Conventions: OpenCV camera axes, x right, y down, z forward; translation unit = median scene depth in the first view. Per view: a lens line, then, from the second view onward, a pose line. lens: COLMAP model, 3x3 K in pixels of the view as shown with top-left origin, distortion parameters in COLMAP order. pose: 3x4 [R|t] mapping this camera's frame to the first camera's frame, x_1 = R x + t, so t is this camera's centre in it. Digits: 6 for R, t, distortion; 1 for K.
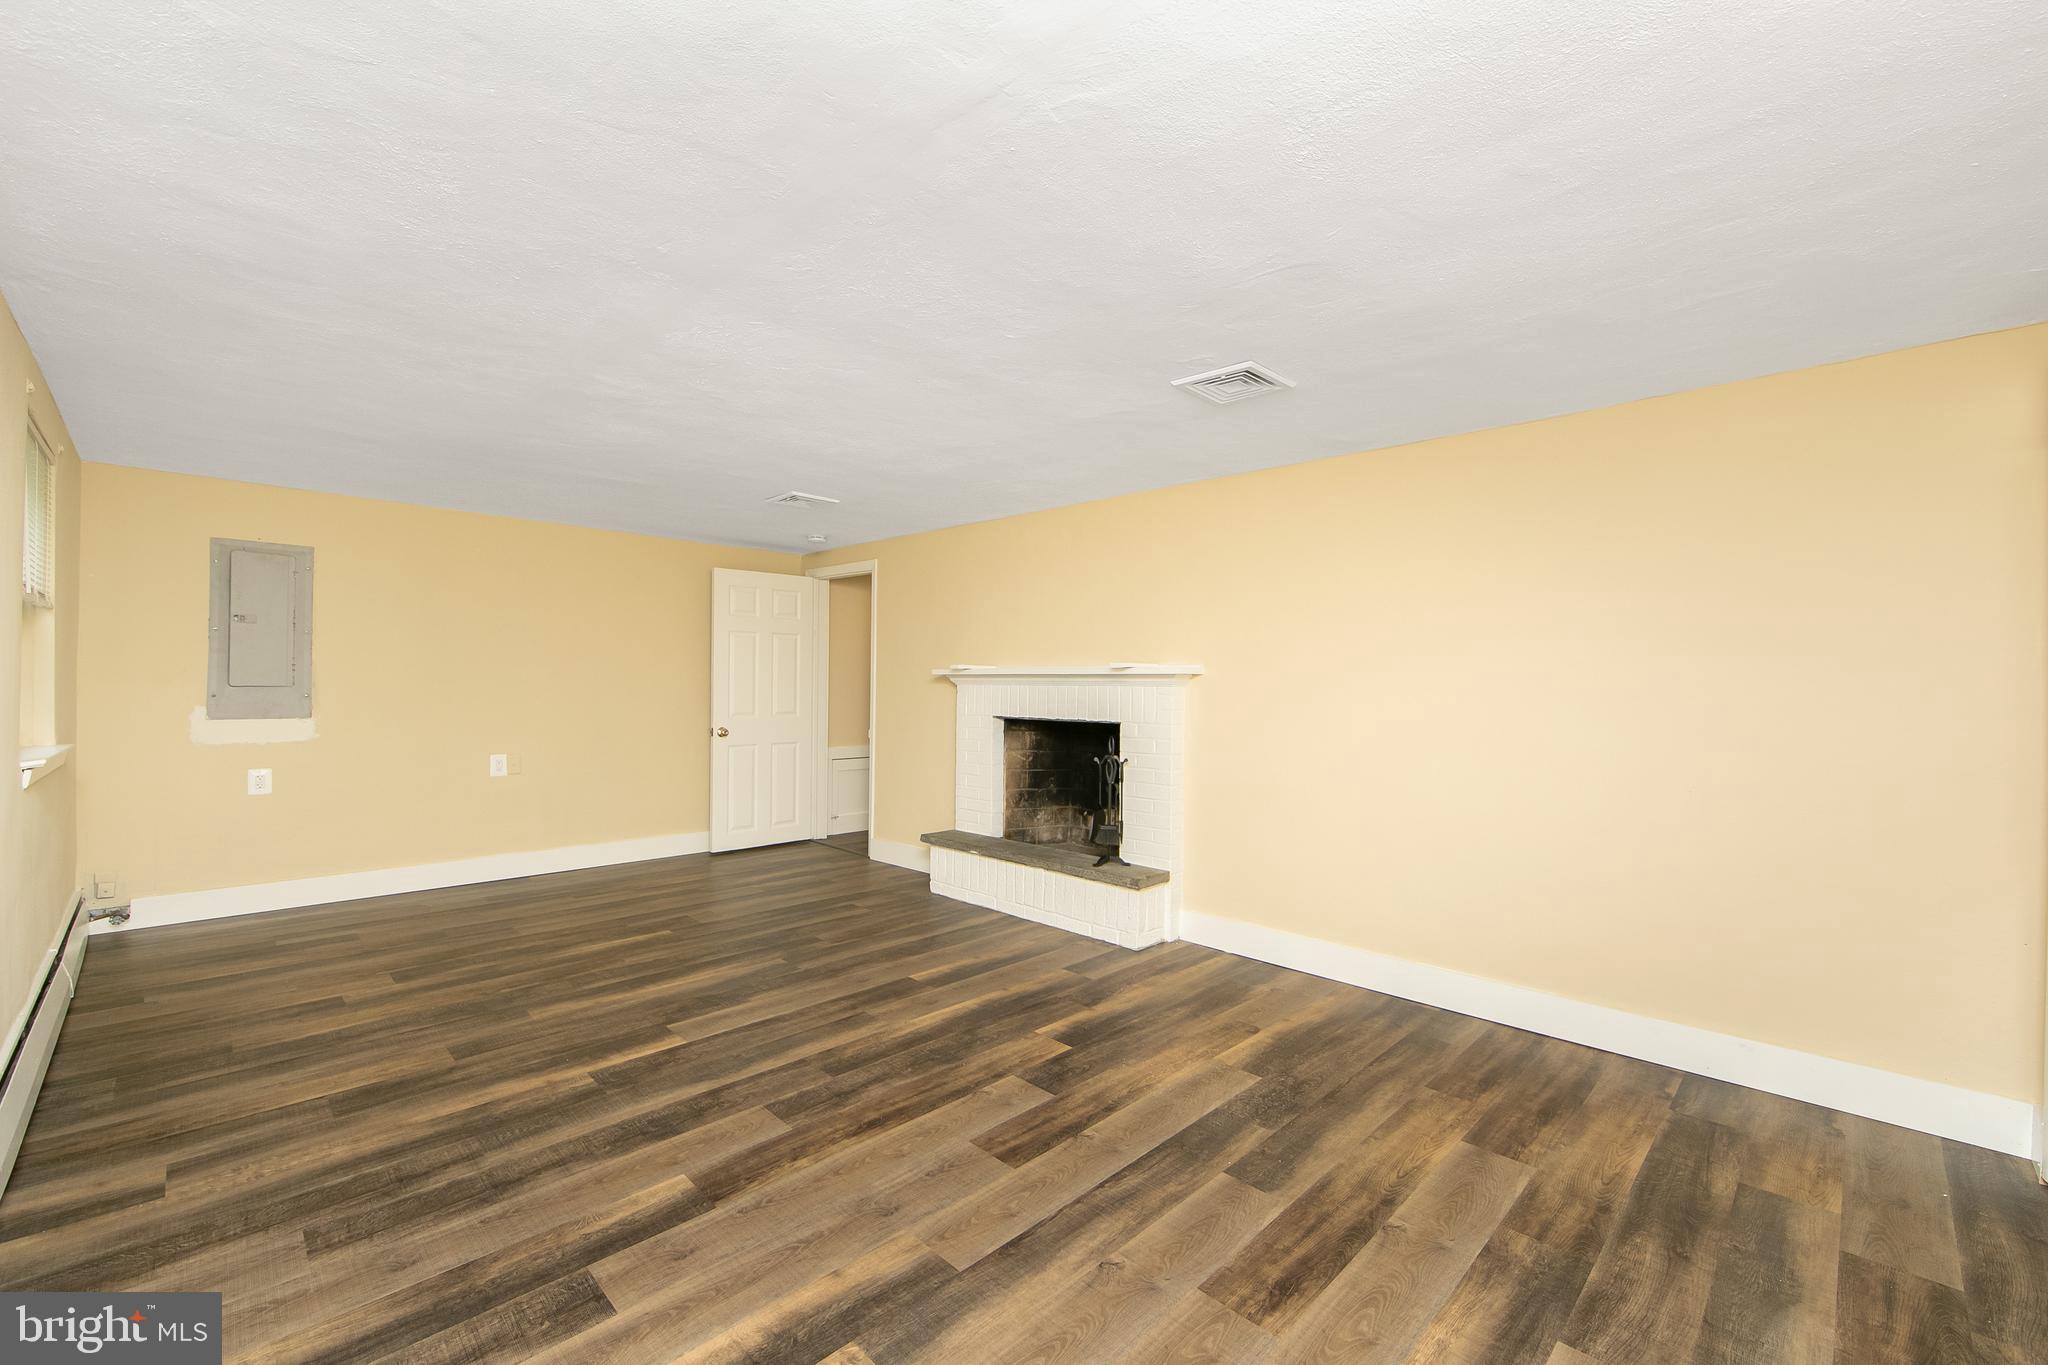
lens RADIAL K [[830.7, 0, 1024.0], [0, 830.7, 682.5], [0, 0, 1]] dist [-0.001166, -0.000072]
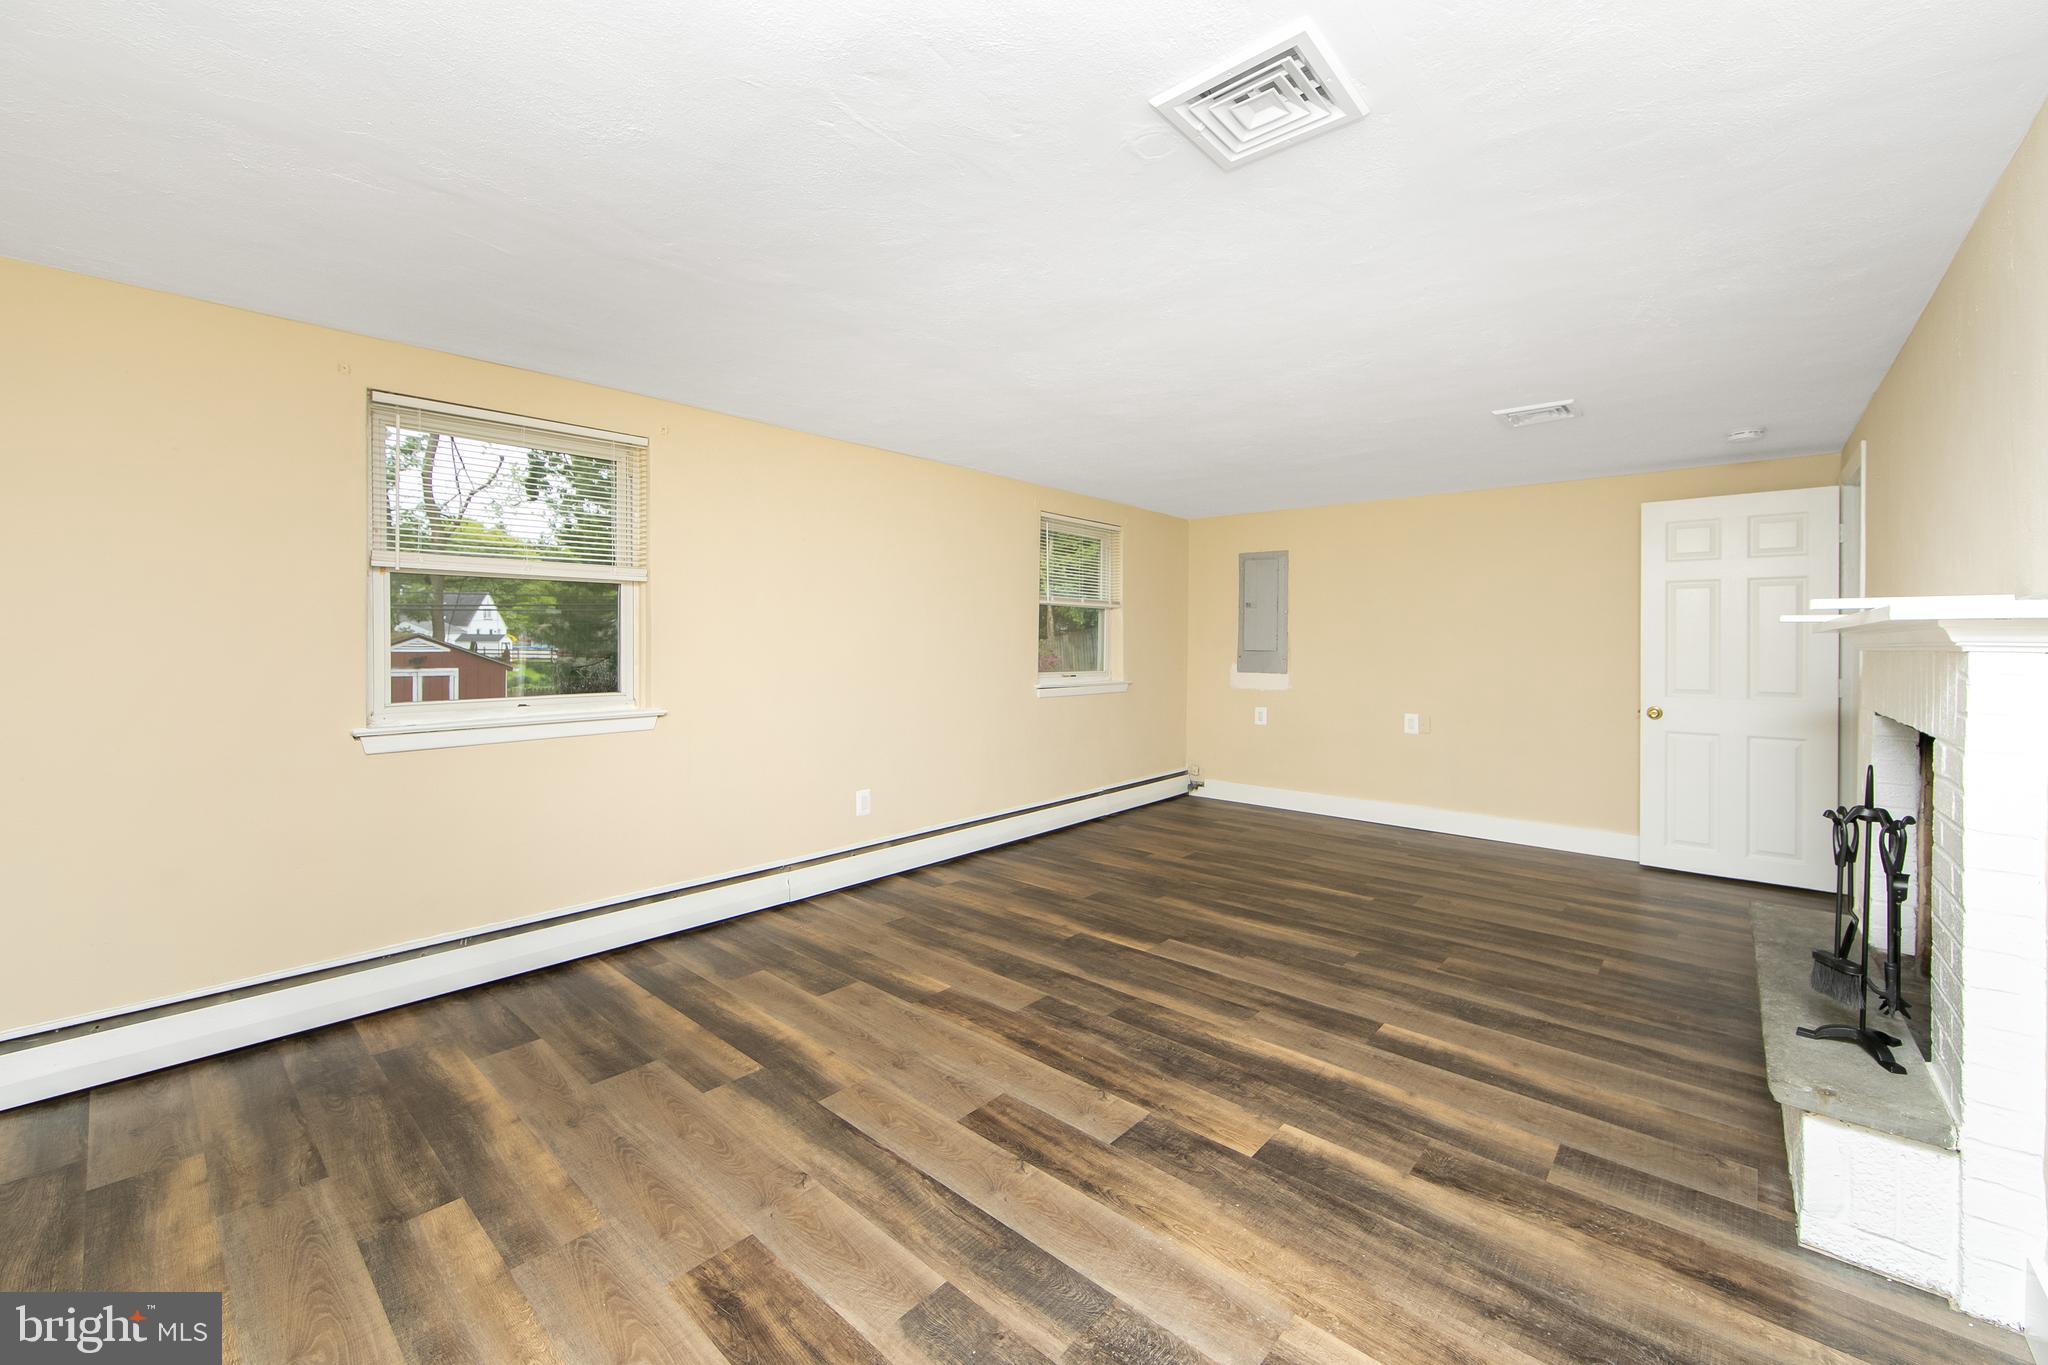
lens RADIAL K [[818.8, 0, 1037.7], [0, 818.8, 649.1], [0, 0, 1]] dist [-0.001471, -0.000061]
pose [[0.072697, -0.000872, -0.997354, 0.770756], [-0.004138, 0.999991, -0.001176, 0.007861], [0.997346, 0.004212, 0.072692, 0.795148]]
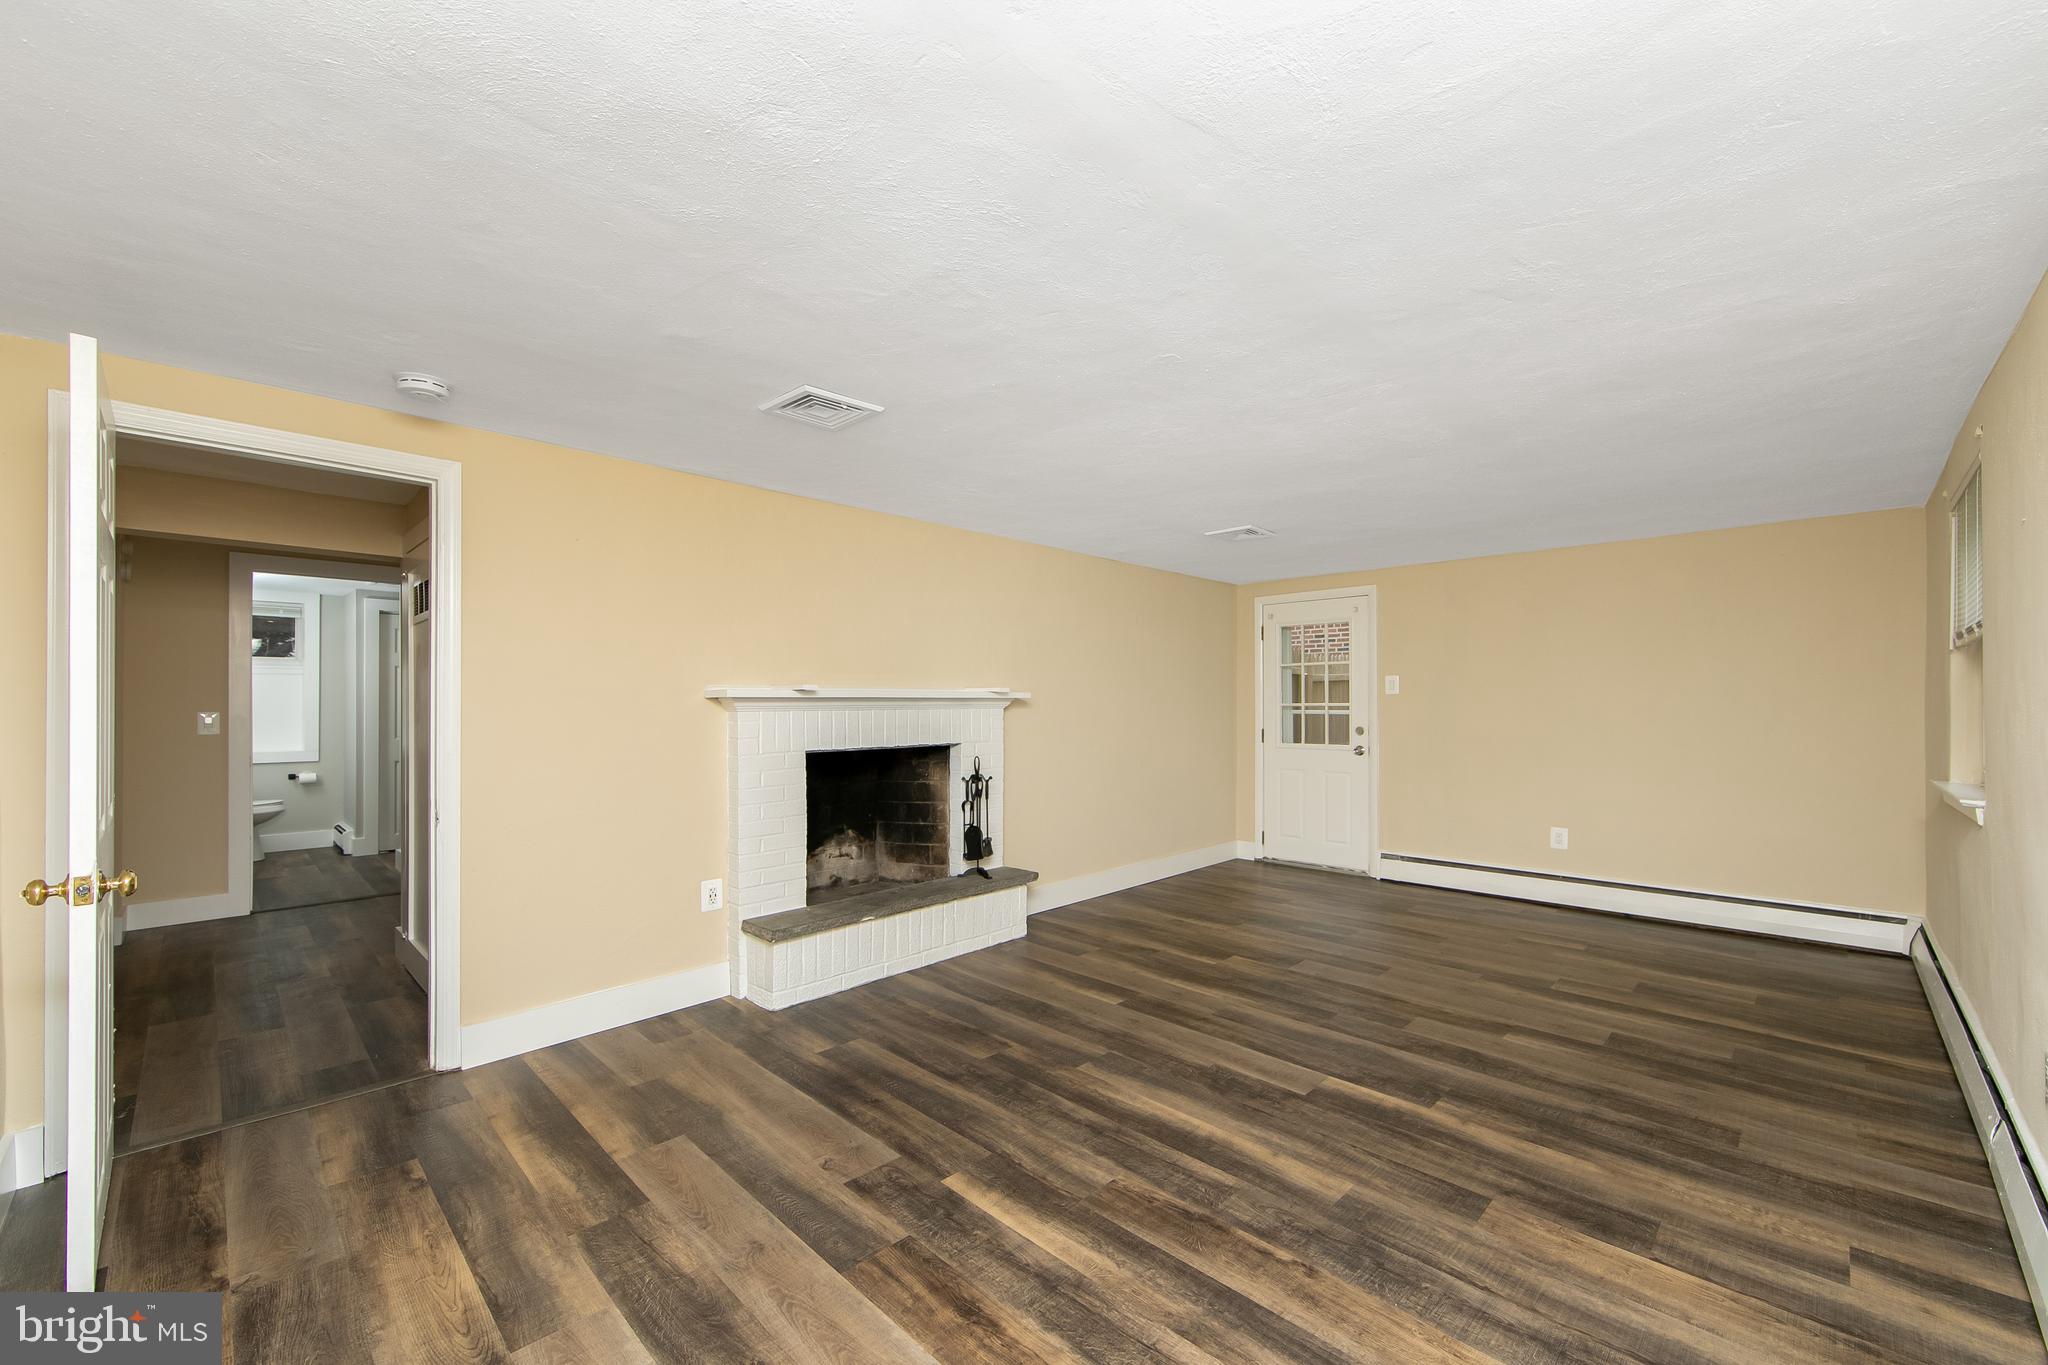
lens RADIAL K [[810.4, 0, 1028.8], [0, 810.4, 682.5], [0, 0, 1]] dist [-0.002100, 0.000166]
pose [[-0.002314, 0.014806, 0.999888, -1.439412], [-0.000279, 0.999890, -0.014807, -0.024780], [-0.999997, -0.000314, -0.002310, 1.420716]]
